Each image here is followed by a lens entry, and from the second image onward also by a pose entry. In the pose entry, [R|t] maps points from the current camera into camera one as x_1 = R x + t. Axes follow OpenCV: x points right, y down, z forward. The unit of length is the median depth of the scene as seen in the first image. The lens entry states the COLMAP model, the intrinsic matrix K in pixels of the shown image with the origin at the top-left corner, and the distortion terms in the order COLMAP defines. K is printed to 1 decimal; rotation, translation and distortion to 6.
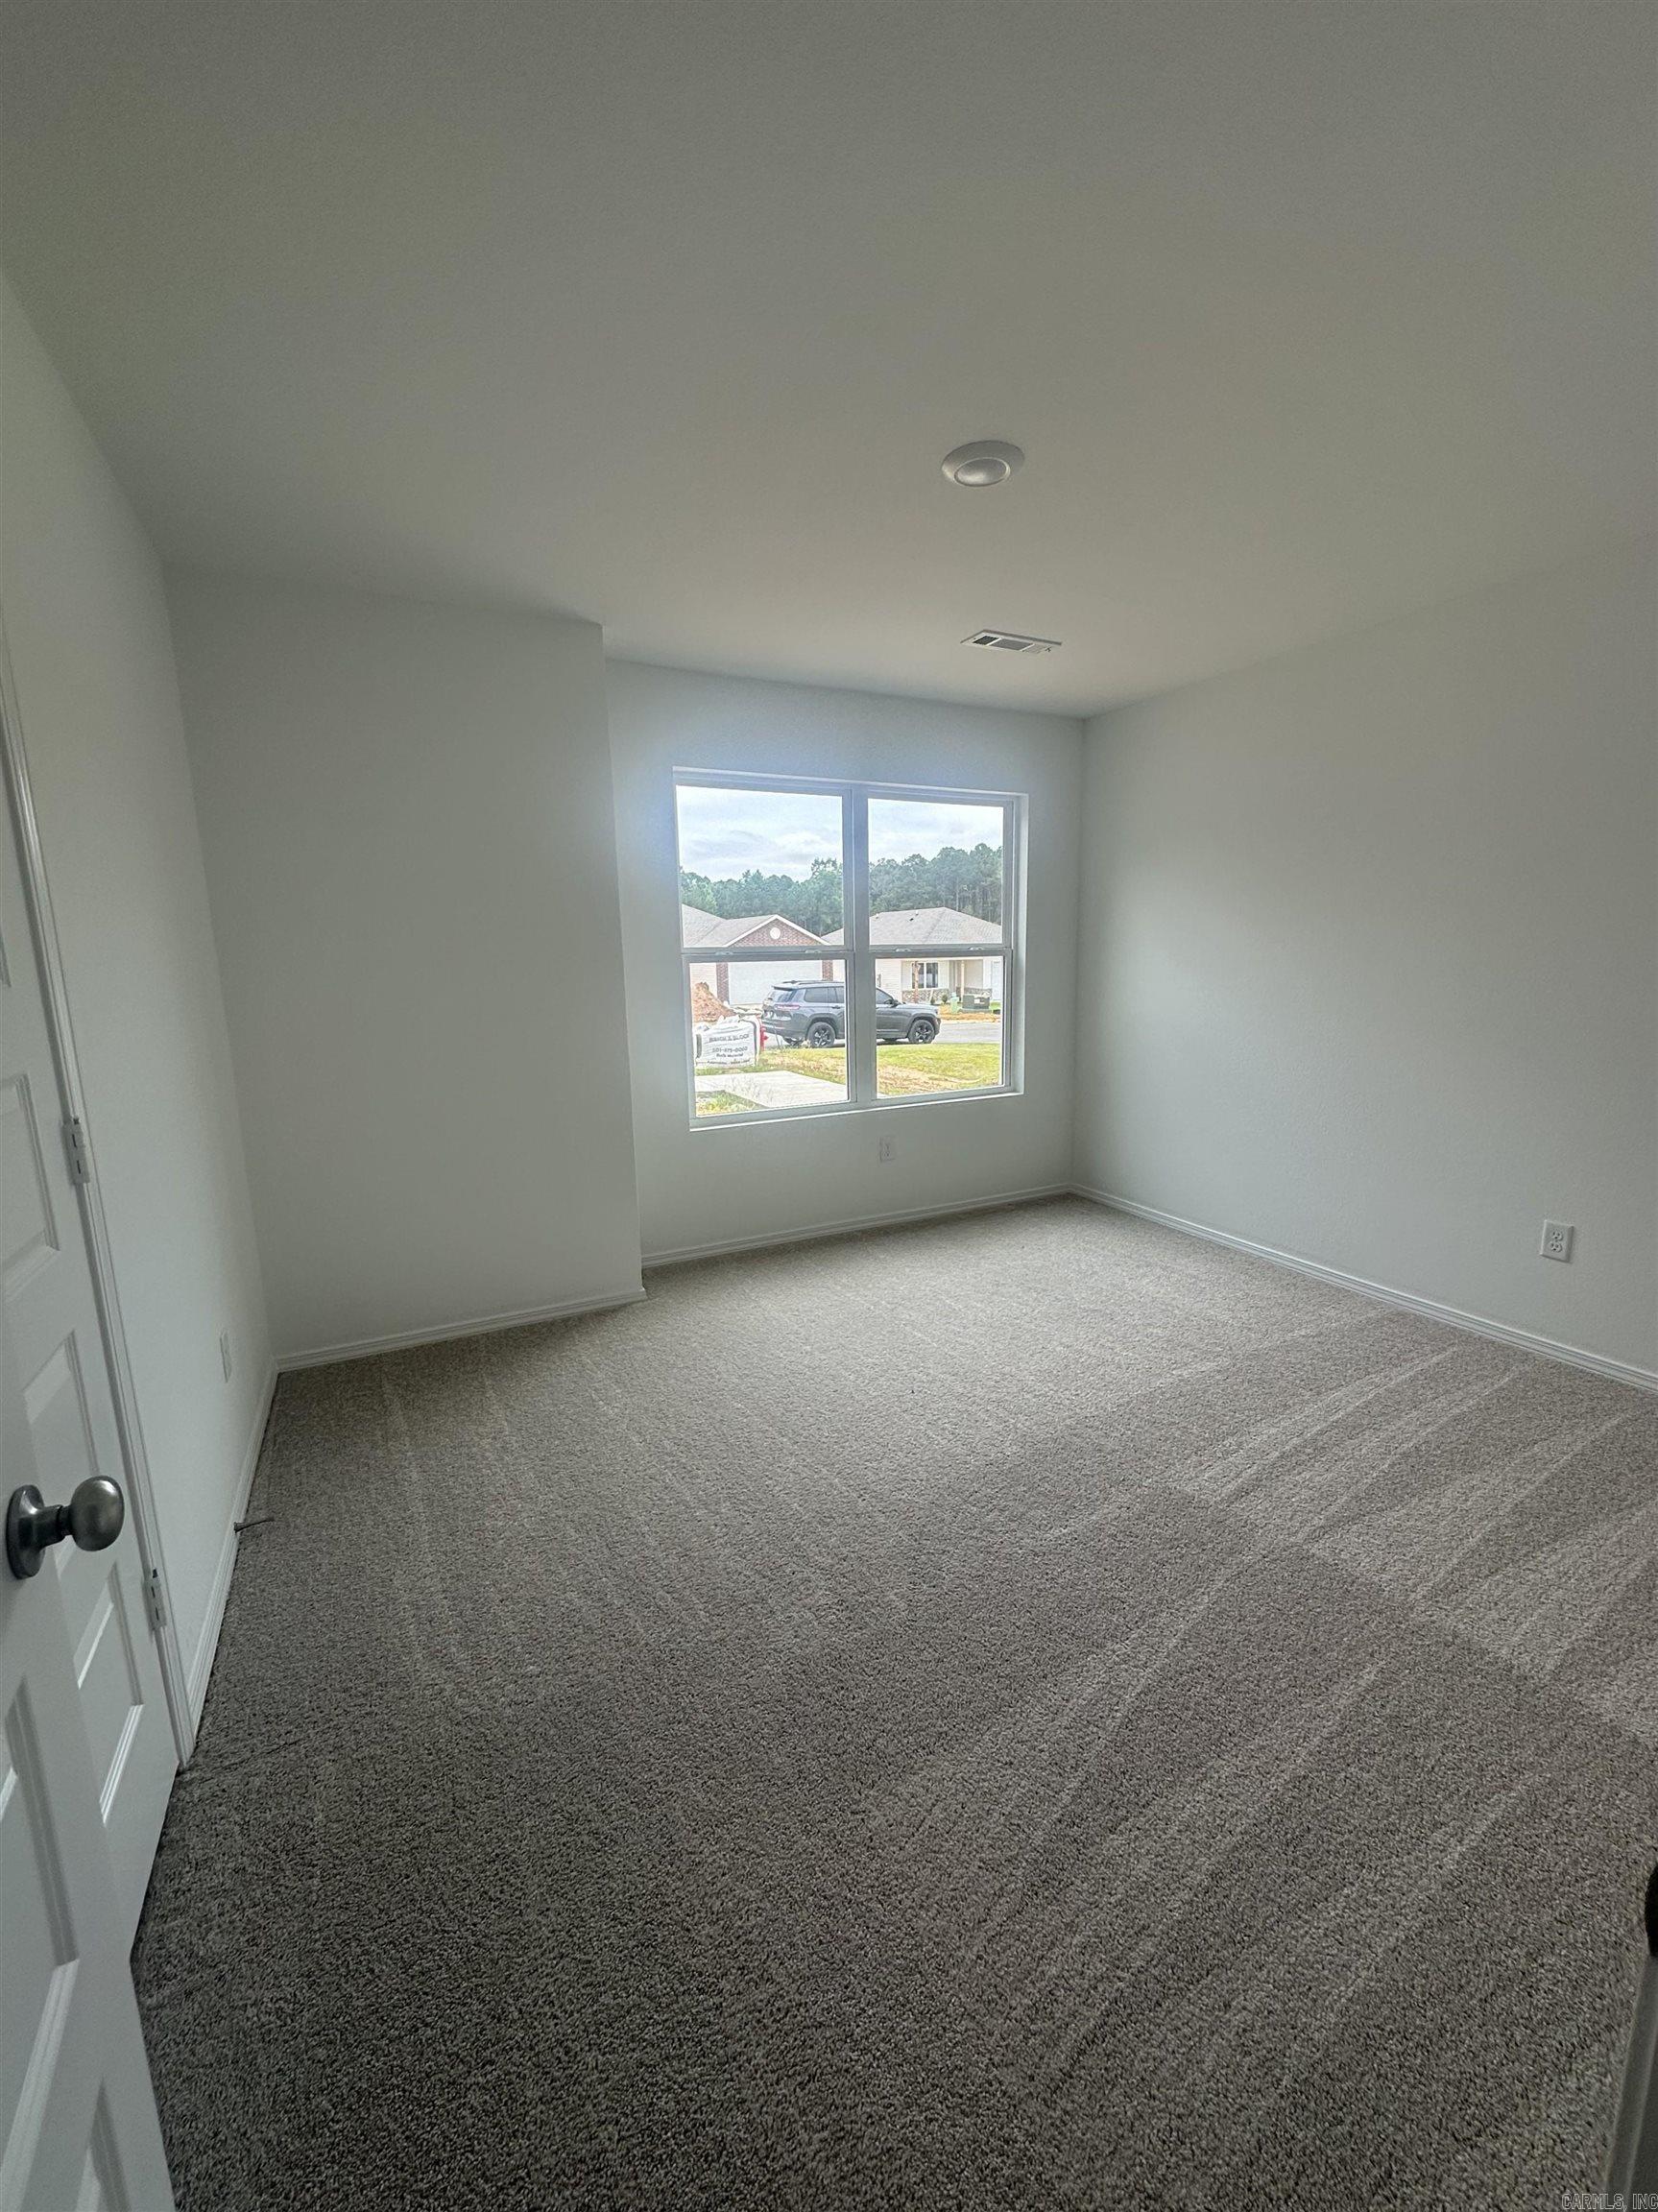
lens RADIAL K [[916.4, 0, 836.1], [0, 916.4, 1114.0], [0, 0, 1]] dist [0.000350, 0.000046]
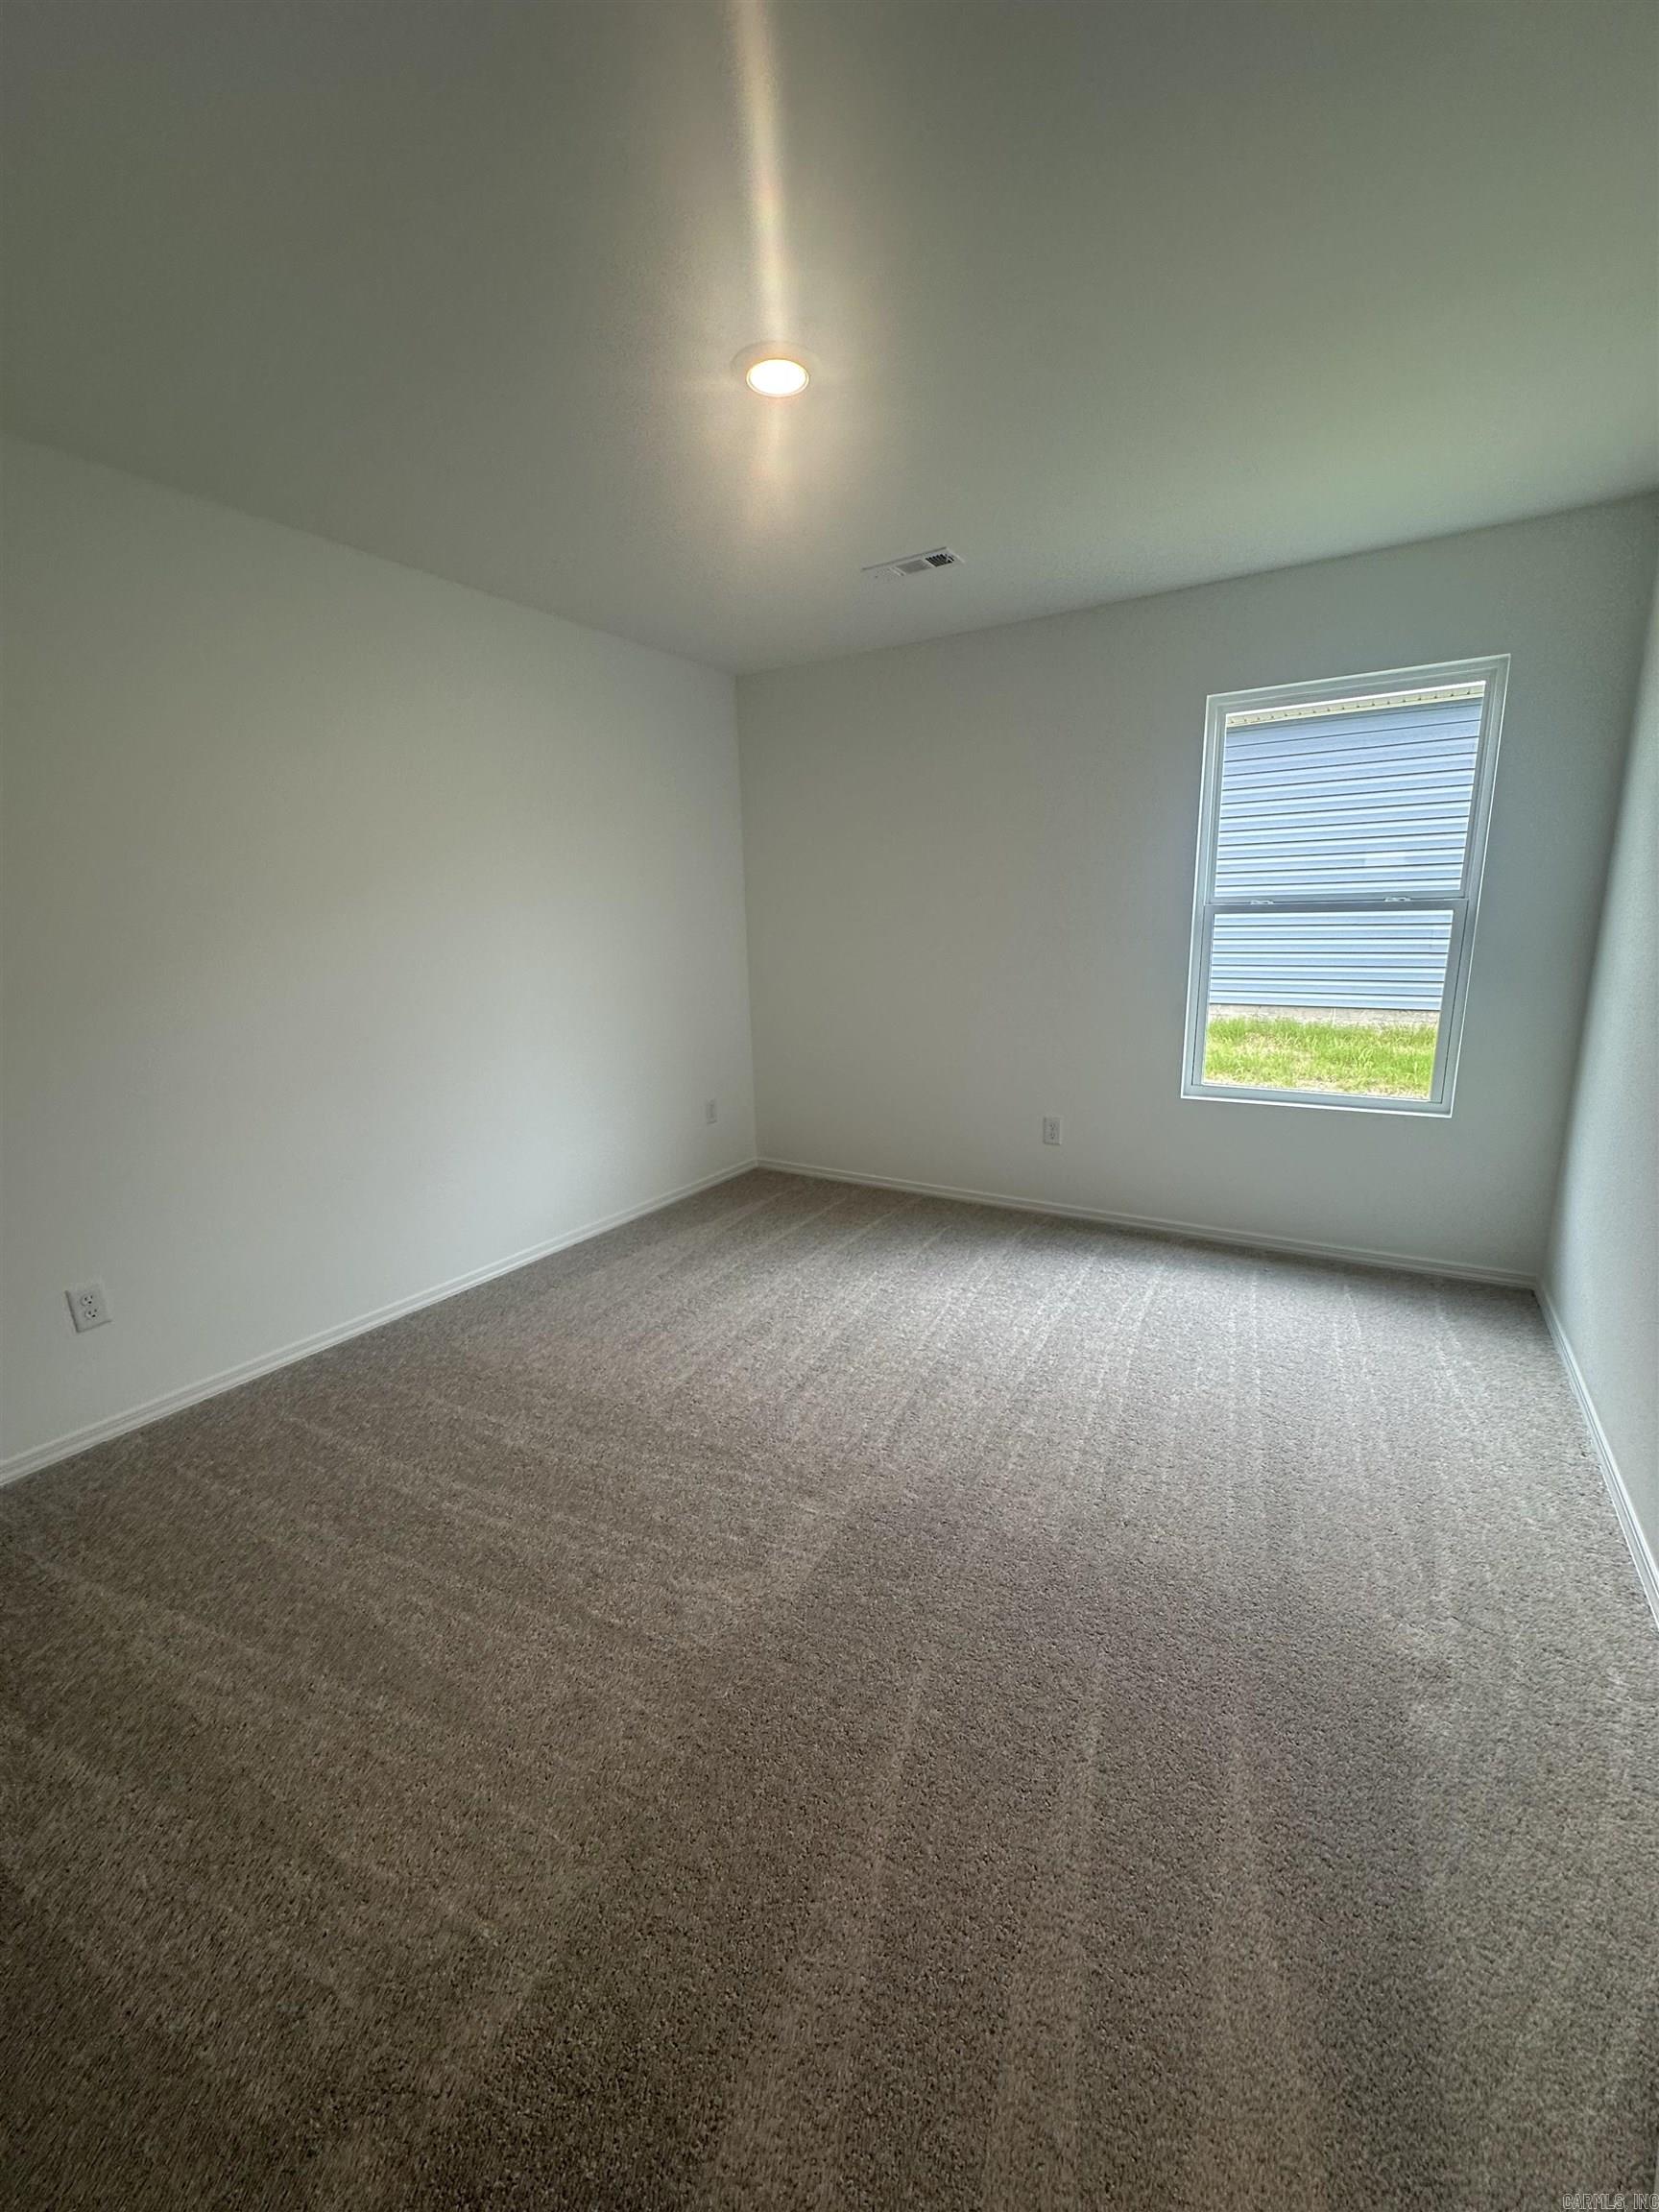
lens RADIAL K [[916.4, 0, 836.6], [0, 916.4, 1114.0], [0, 0, 1]] dist [0.000350, 0.000046]
pose [[0.522894, 0.189487, -0.831070, 0.539415], [-0.138336, 0.980918, 0.136614, -0.058094], [0.841098, 0.043532, 0.539128, 0.246248]]
